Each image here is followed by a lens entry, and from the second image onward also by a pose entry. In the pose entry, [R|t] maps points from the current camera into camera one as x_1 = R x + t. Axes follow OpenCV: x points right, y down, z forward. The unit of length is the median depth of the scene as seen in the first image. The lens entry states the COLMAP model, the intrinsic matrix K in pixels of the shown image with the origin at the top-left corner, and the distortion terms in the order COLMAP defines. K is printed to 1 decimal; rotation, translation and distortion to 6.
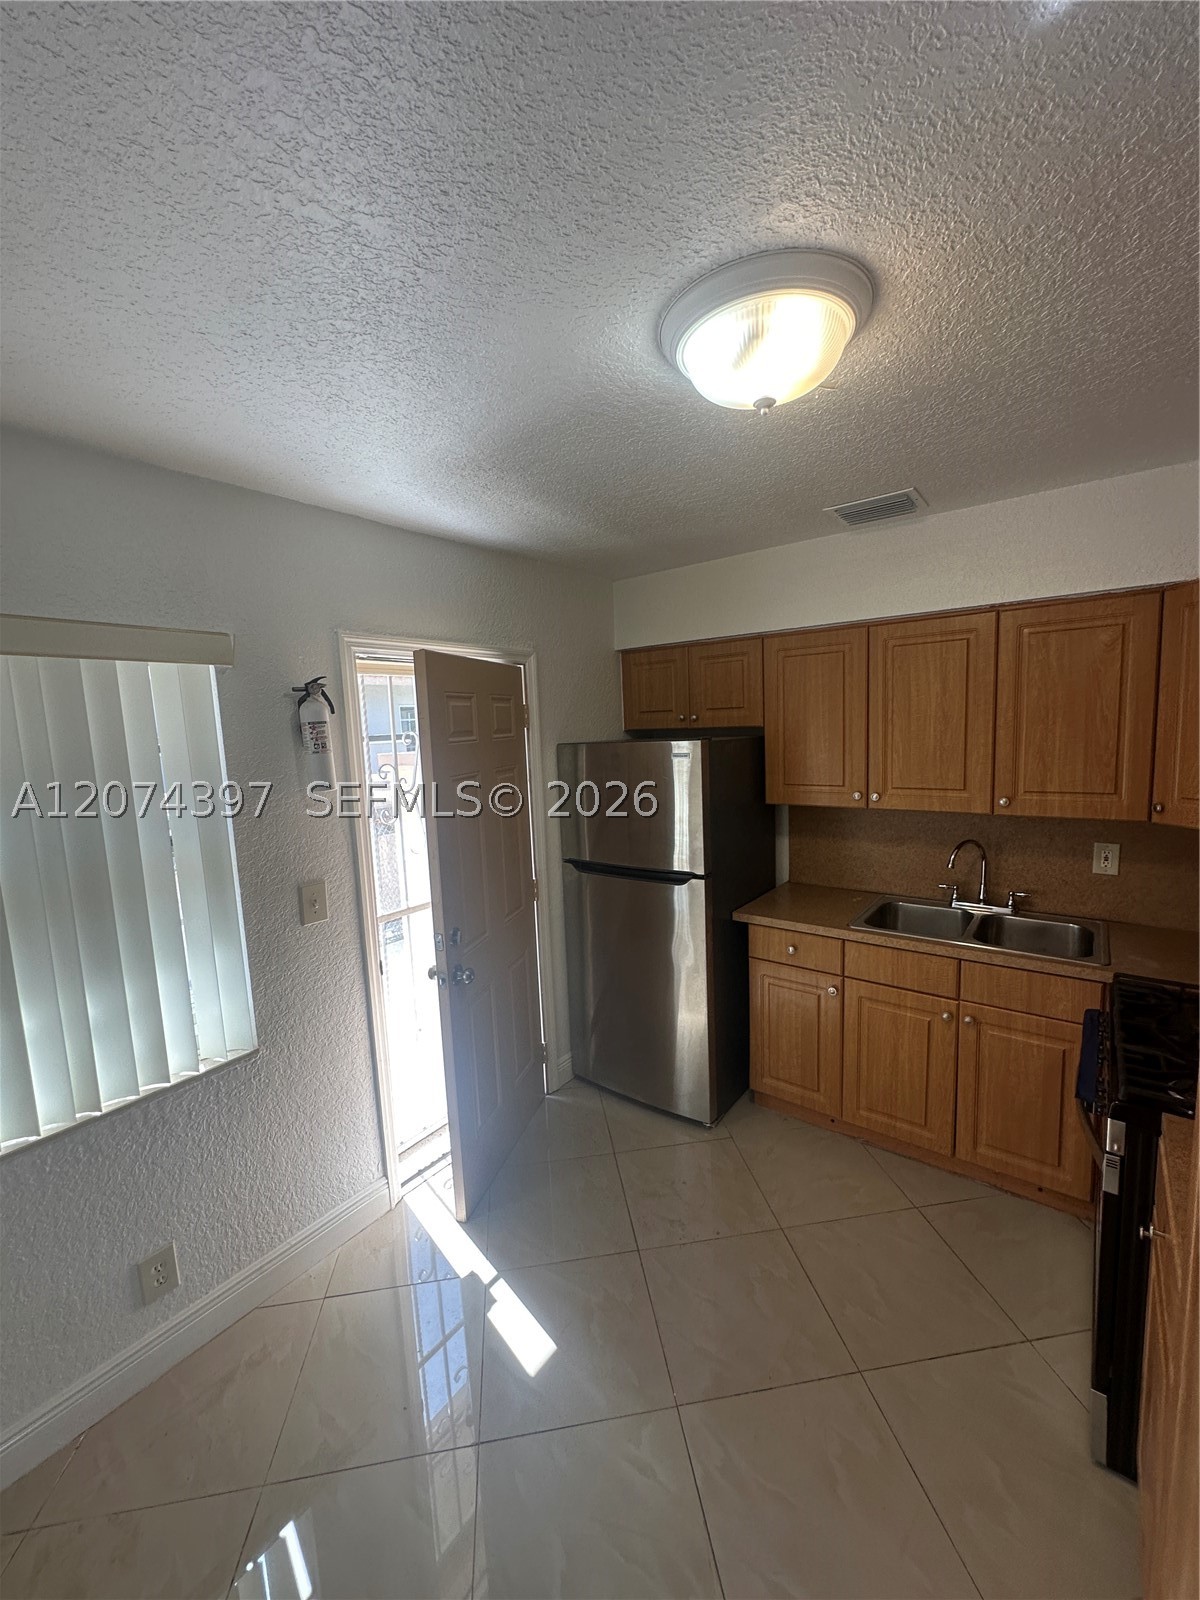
lens RADIAL K [[640.2, 0, 600.4], [0, 640.2, 802.2], [0, 0, 1]] dist [-0.000831, 0.000342]
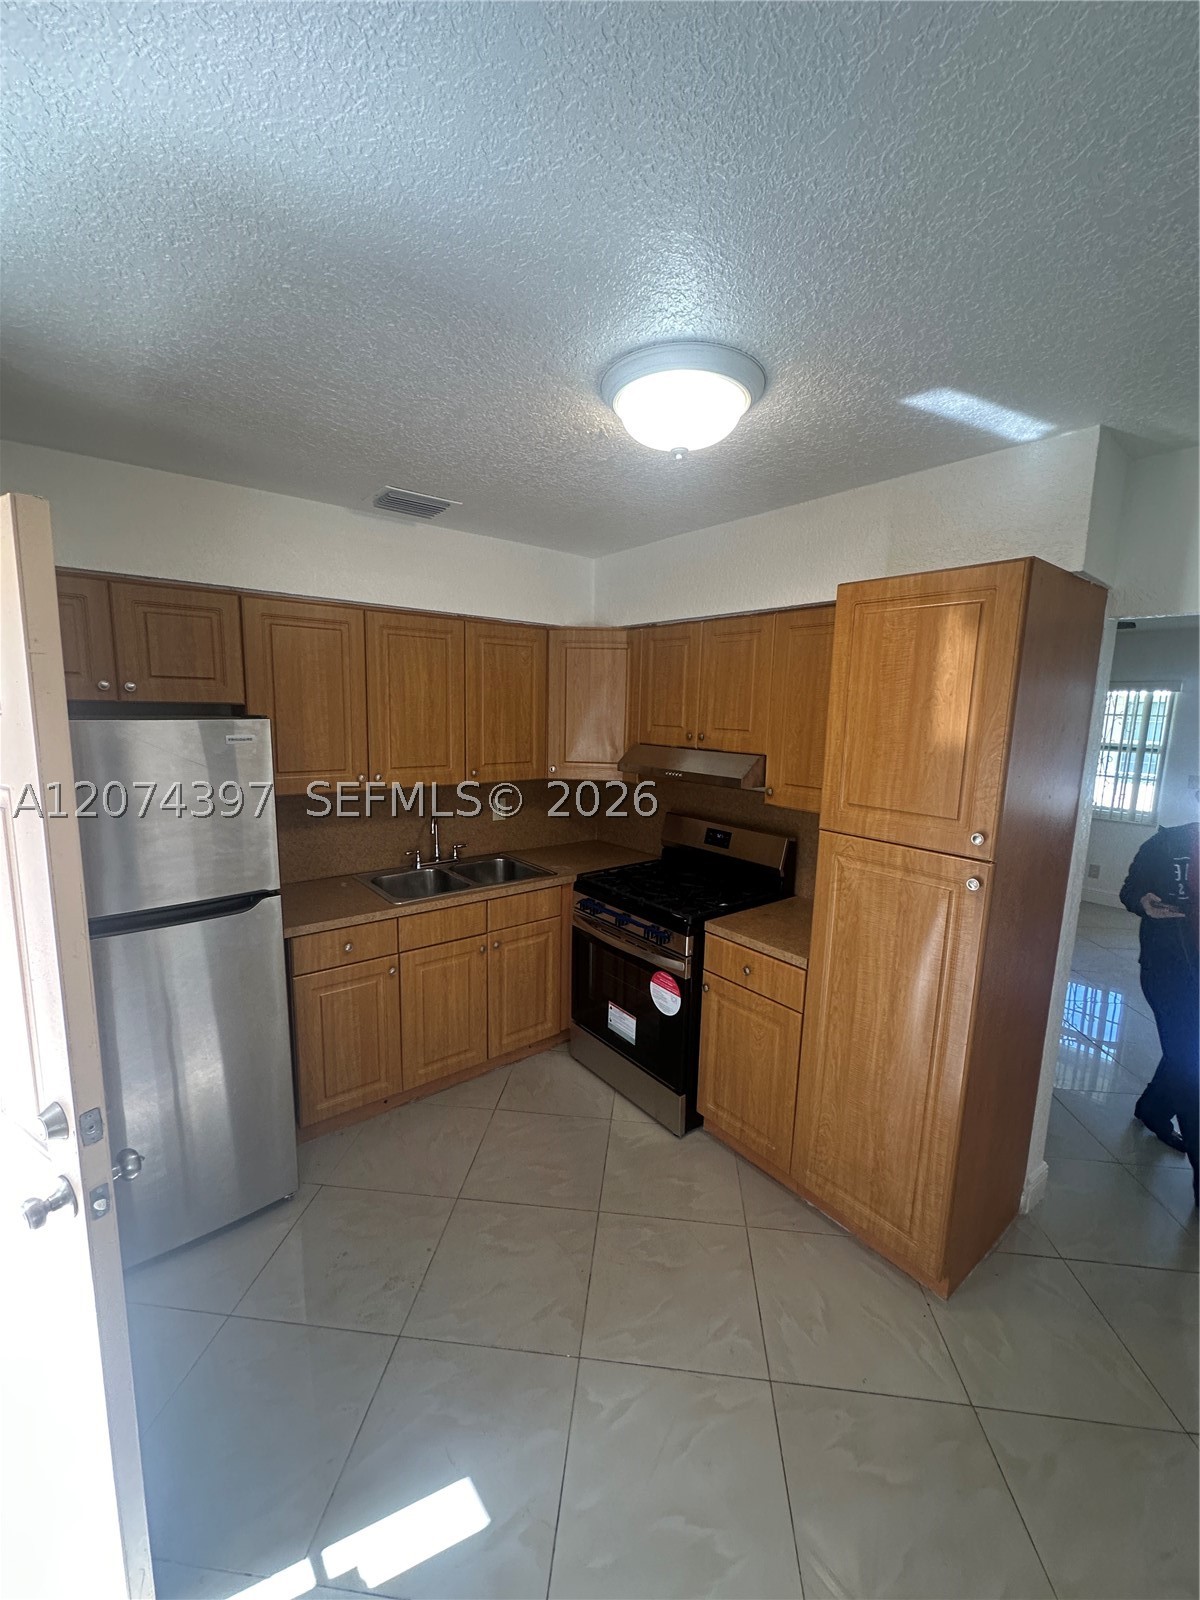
lens RADIAL K [[641.2, 0, 600.0], [0, 641.2, 800.0], [0, 0, 1]] dist [0.011157, 0.000247]
pose [[0.244401, -0.101441, 0.964354, -0.546807], [0.081907, 0.993118, 0.083709, -0.033891], [-0.966209, 0.058529, 0.251027, 0.442734]]
